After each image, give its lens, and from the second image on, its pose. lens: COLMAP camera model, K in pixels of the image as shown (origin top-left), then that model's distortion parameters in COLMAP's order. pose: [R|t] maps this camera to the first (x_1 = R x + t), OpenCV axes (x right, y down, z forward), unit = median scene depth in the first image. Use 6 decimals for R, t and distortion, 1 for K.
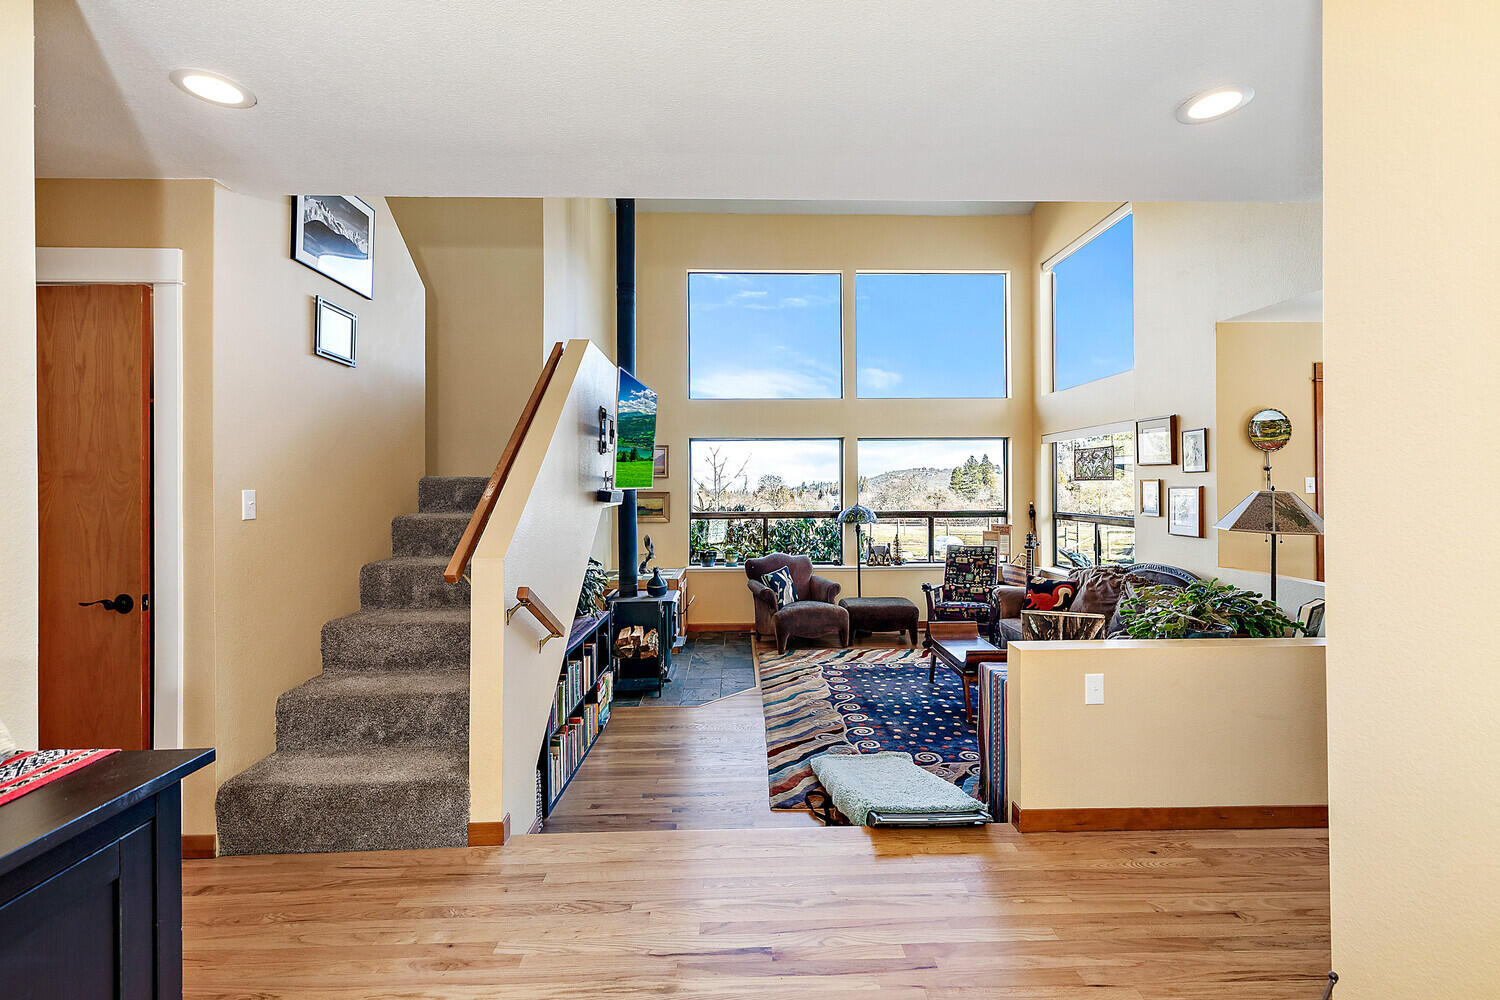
lens RADIAL K [[689.9, 0, 747.8], [0, 689.9, 475.6], [0, 0, 1]] dist [0.007533, -0.000278]
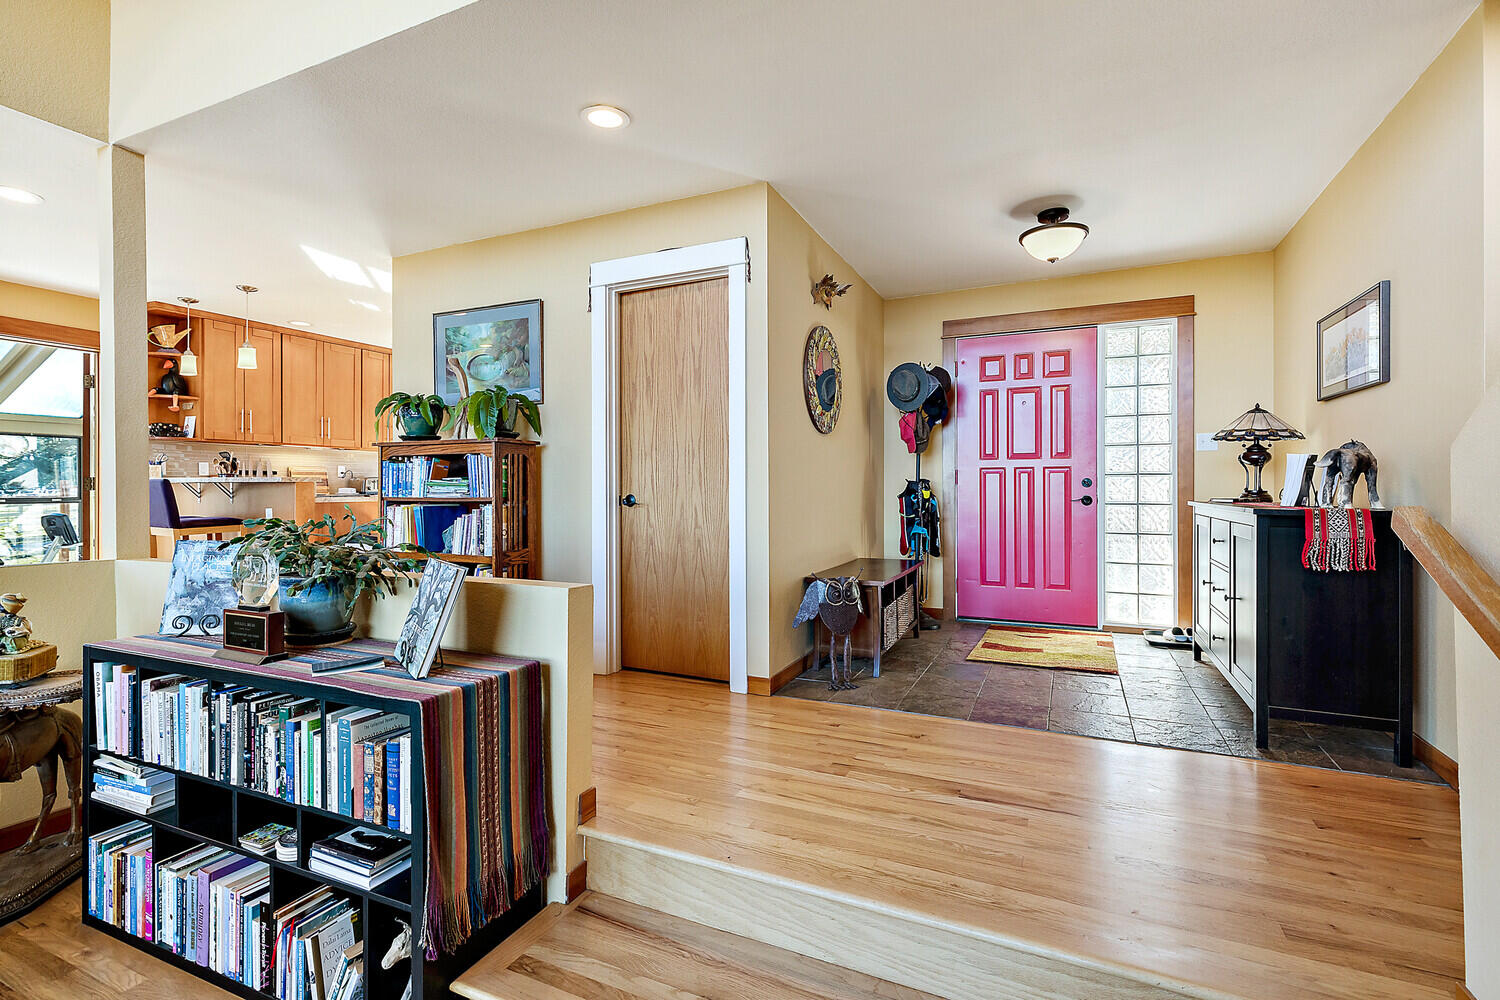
lens RADIAL K [[689.9, 0, 747.8], [0, 689.9, 475.6], [0, 0, 1]] dist [0.007533, -0.000278]
pose [[-0.898082, 0.017181, 0.439493, -0.050576], [0.004606, 0.999549, -0.029663, 0.062549], [-0.439805, -0.024615, -0.897756, 0.684716]]
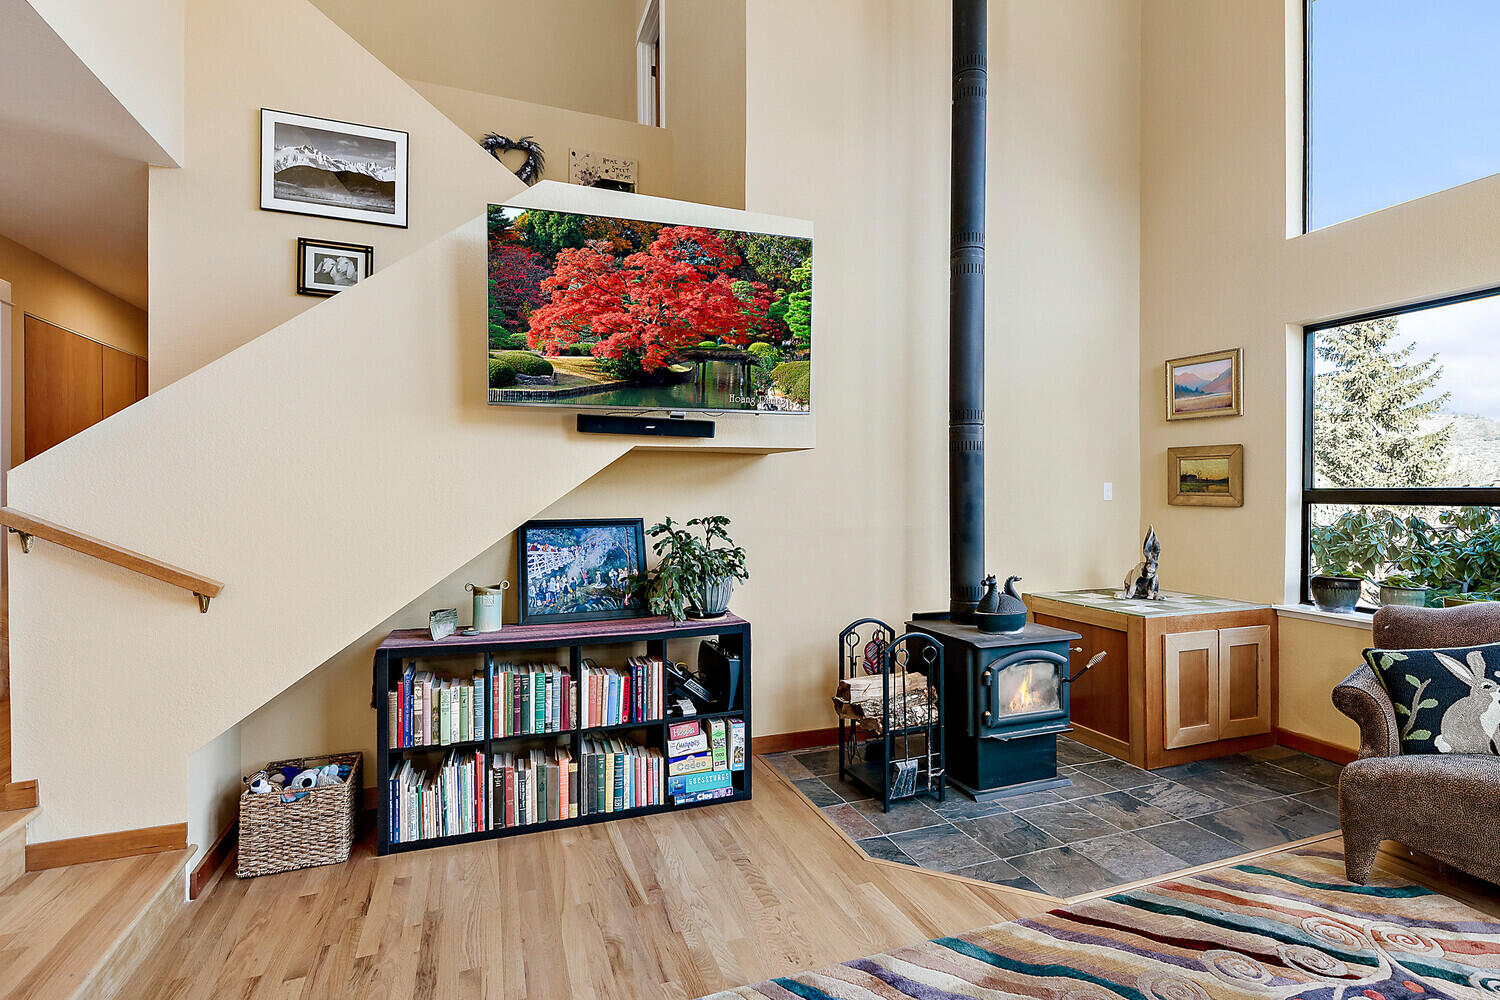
lens RADIAL K [[719.0, 0, 749.6], [0, 719.0, 484.1], [0, 0, 1]] dist [0.007471, -0.000072]
pose [[0.328440, -0.000493, -0.944525, 0.319310], [0.010372, 0.999941, 0.003084, 0.059035], [0.944468, -0.010810, 0.328425, 0.644058]]
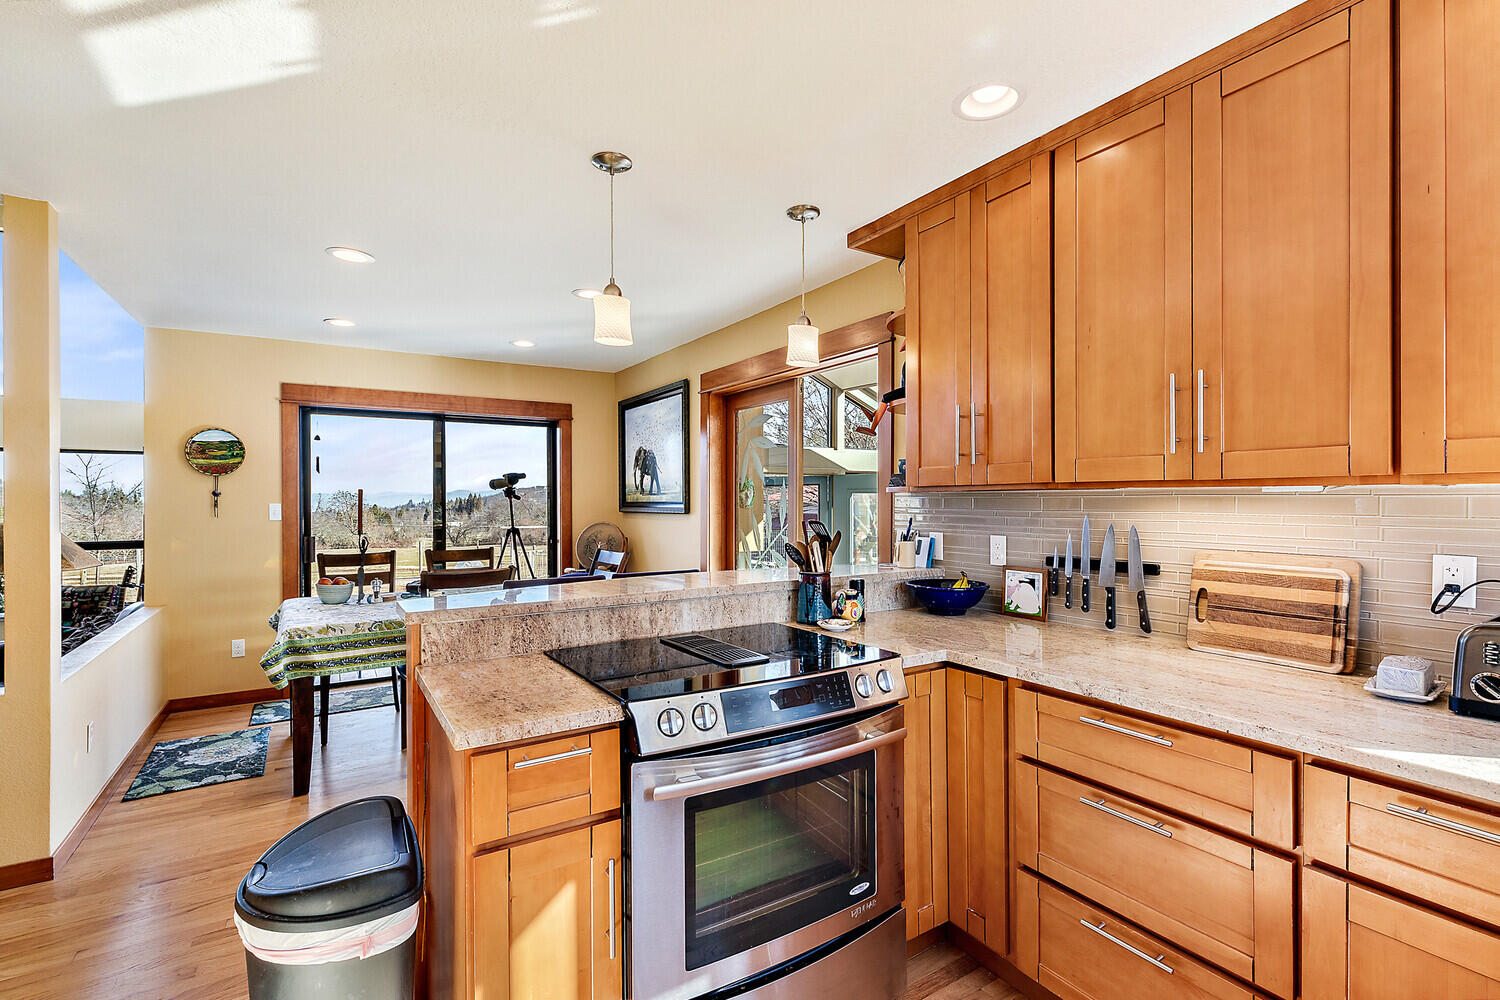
lens RADIAL K [[684.7, 0, 759.3], [0, 684.7, 504.3], [0, 0, 1]] dist [0.008847, -0.000380]
pose [[0.851217, -0.002734, 0.524807, 0.696283], [-0.005509, 0.999885, 0.014145, -0.010641], [-0.524785, -0.014932, 0.851104, -0.114630]]
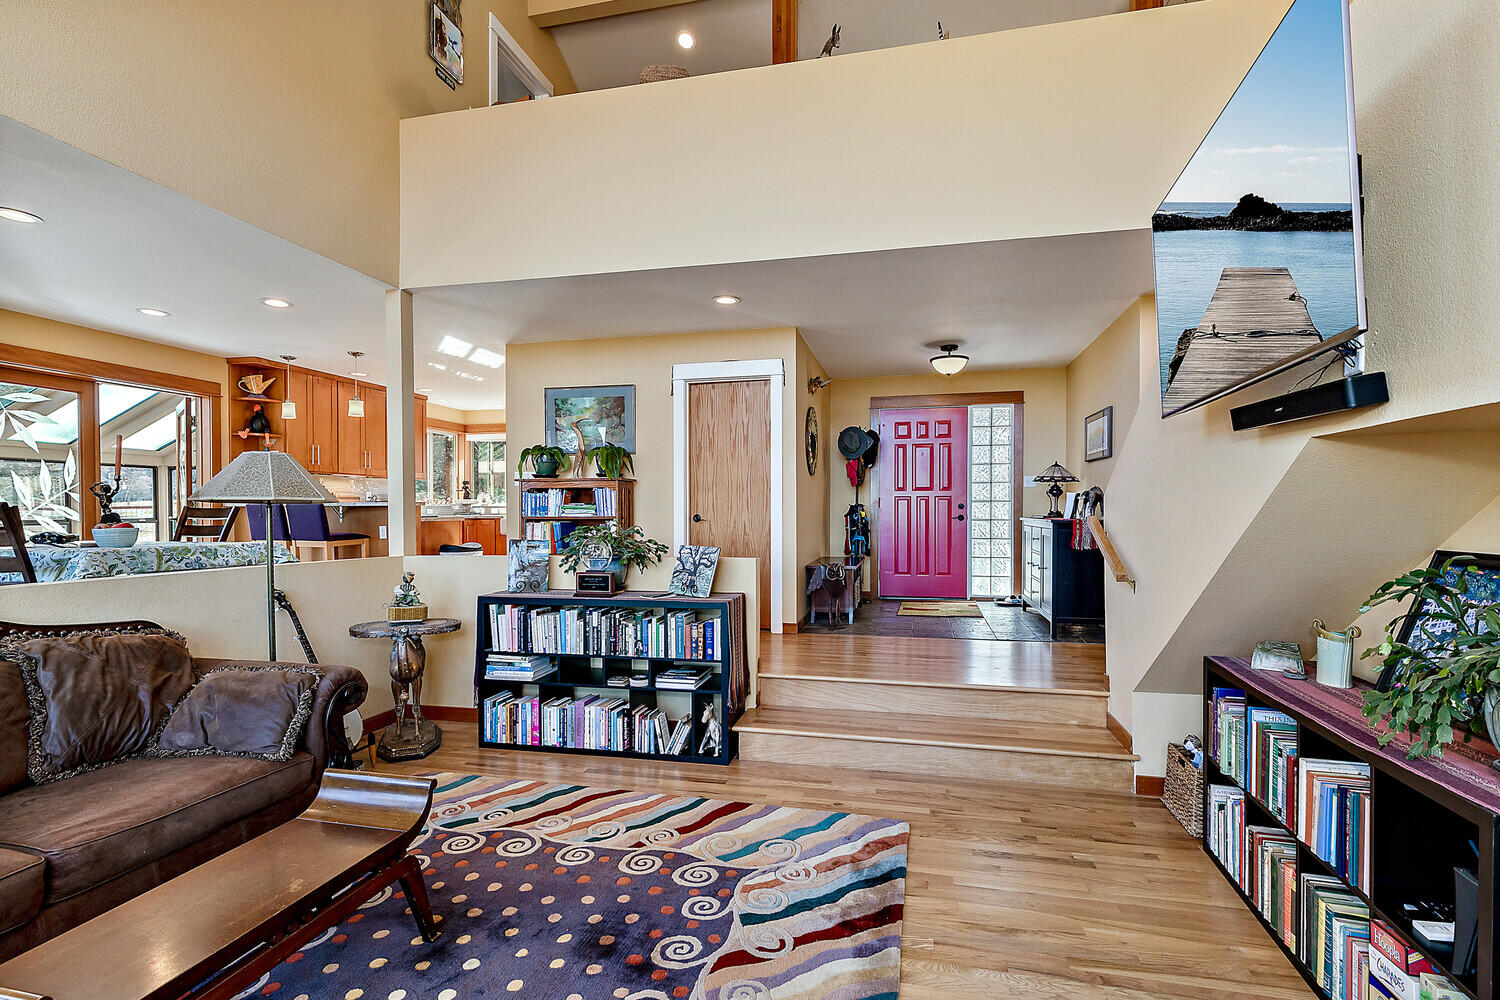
lens RADIAL K [[684.7, 0, 759.3], [0, 684.7, 504.3], [0, 0, 1]] dist [0.008847, -0.000380]
pose [[-0.970345, 0.012366, 0.241409, 0.002381], [0.007972, 0.999784, -0.019172, 0.065675], [-0.241594, -0.016679, -0.970234, 1.073343]]
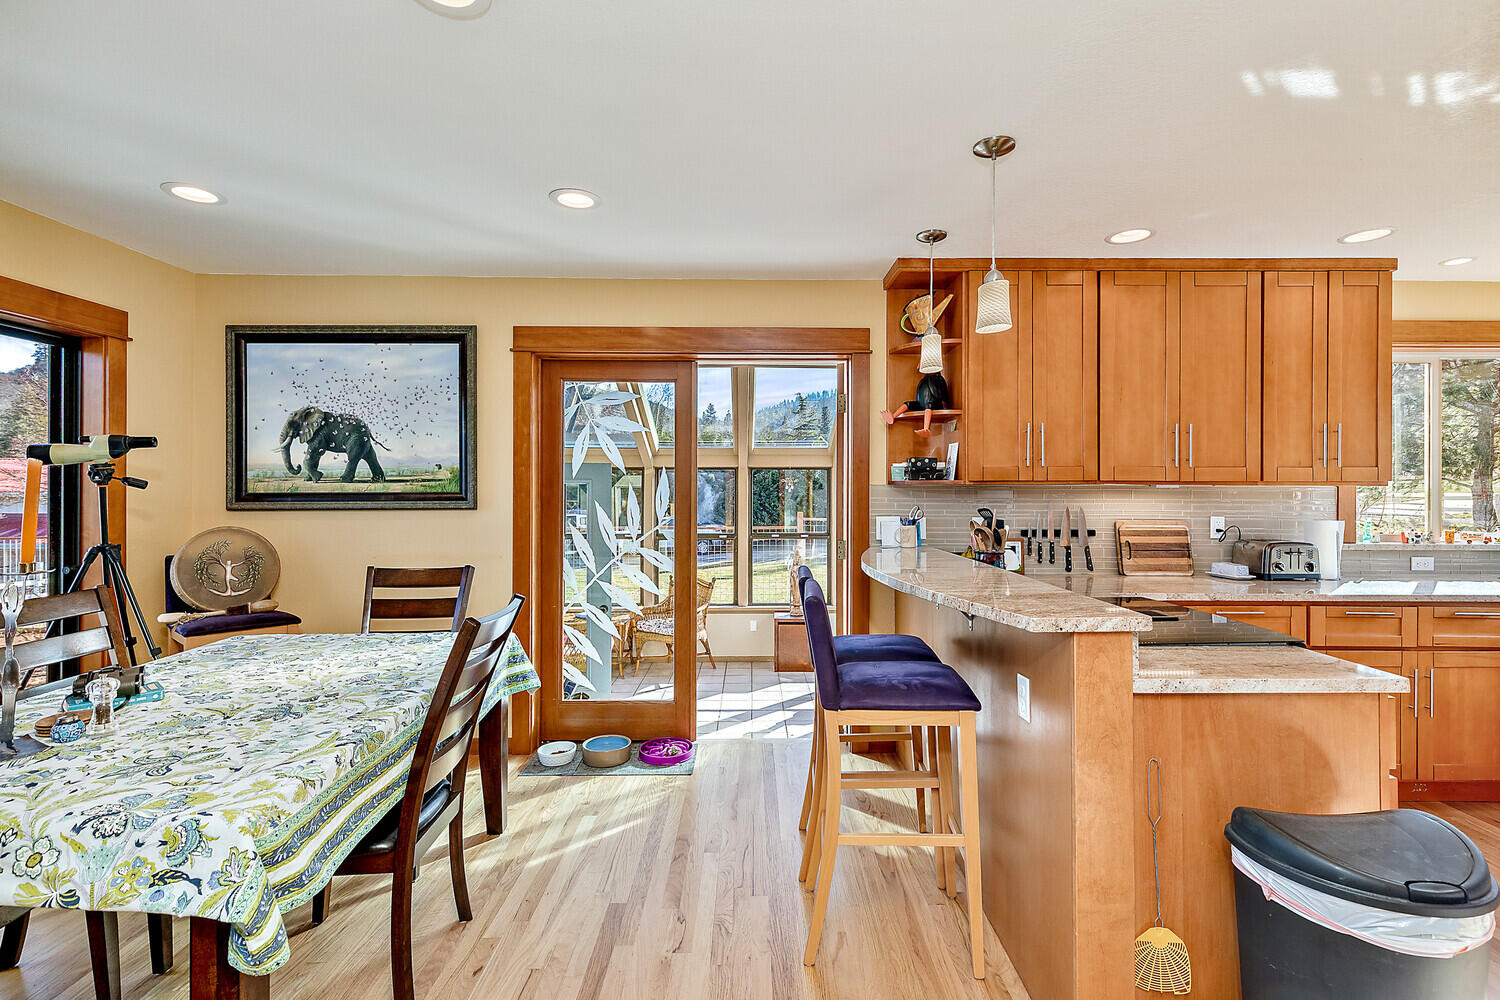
lens RADIAL K [[686.0, 0, 752.5], [0, 686.0, 497.3], [0, 0, 1]] dist [0.009012, -0.000120]
pose [[0.009534, -0.004151, 0.999946, 0.466376], [-0.011864, 0.999921, 0.004264, -0.003662], [-0.999884, -0.011904, 0.009484, 0.343583]]
